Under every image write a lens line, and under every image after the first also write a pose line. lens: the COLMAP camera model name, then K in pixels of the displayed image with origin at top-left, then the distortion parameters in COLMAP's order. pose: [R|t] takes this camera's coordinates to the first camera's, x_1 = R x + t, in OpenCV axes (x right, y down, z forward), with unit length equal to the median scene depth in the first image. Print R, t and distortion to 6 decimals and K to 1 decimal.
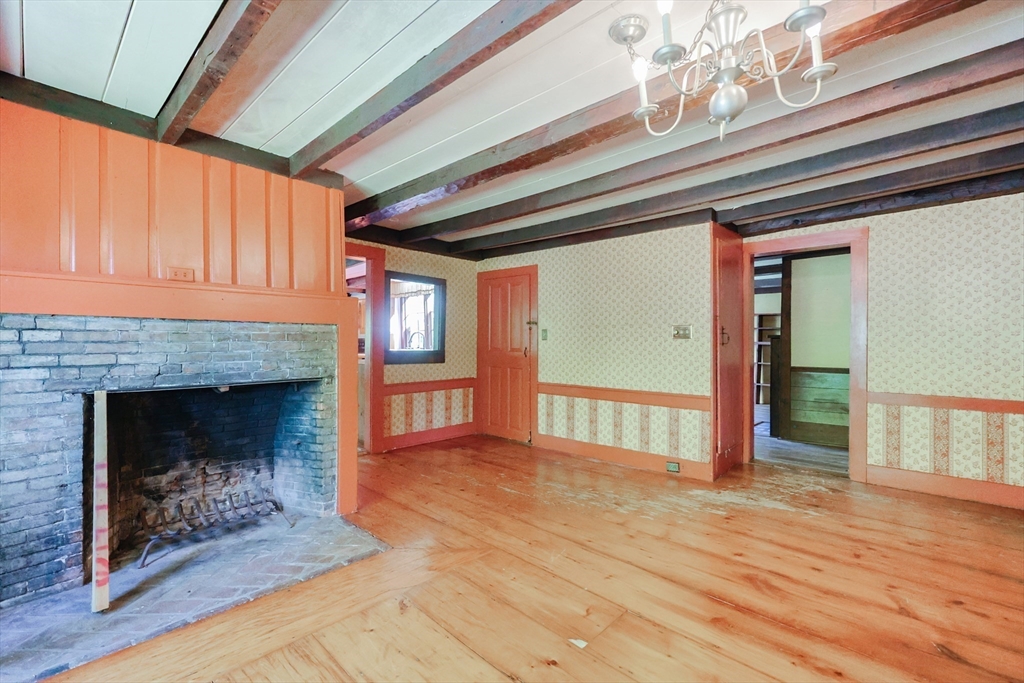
lens RADIAL K [[458.3, 0, 506.2], [0, 458.3, 345.6], [0, 0, 1]] dist [-0.000825, 0.000050]
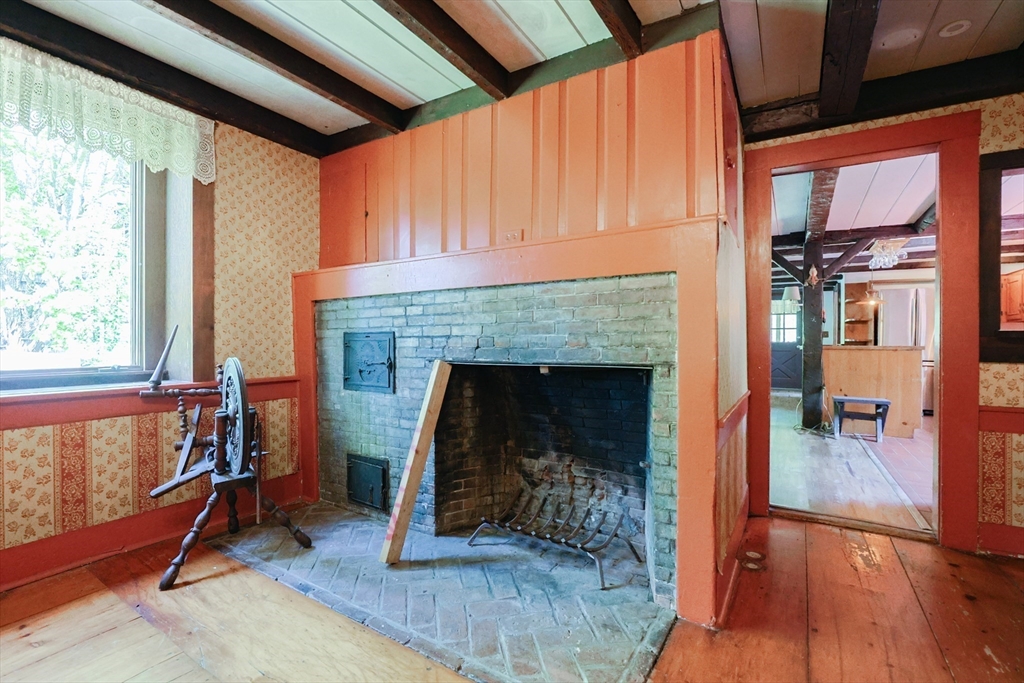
lens RADIAL K [[458.3, 0, 506.2], [0, 458.3, 345.6], [0, 0, 1]] dist [-0.000825, 0.000050]
pose [[0.194966, 0.000420, -0.980810, 0.150787], [-0.011124, 0.999937, -0.001783, 0.052284], [0.980747, 0.011259, 0.194958, 0.754674]]
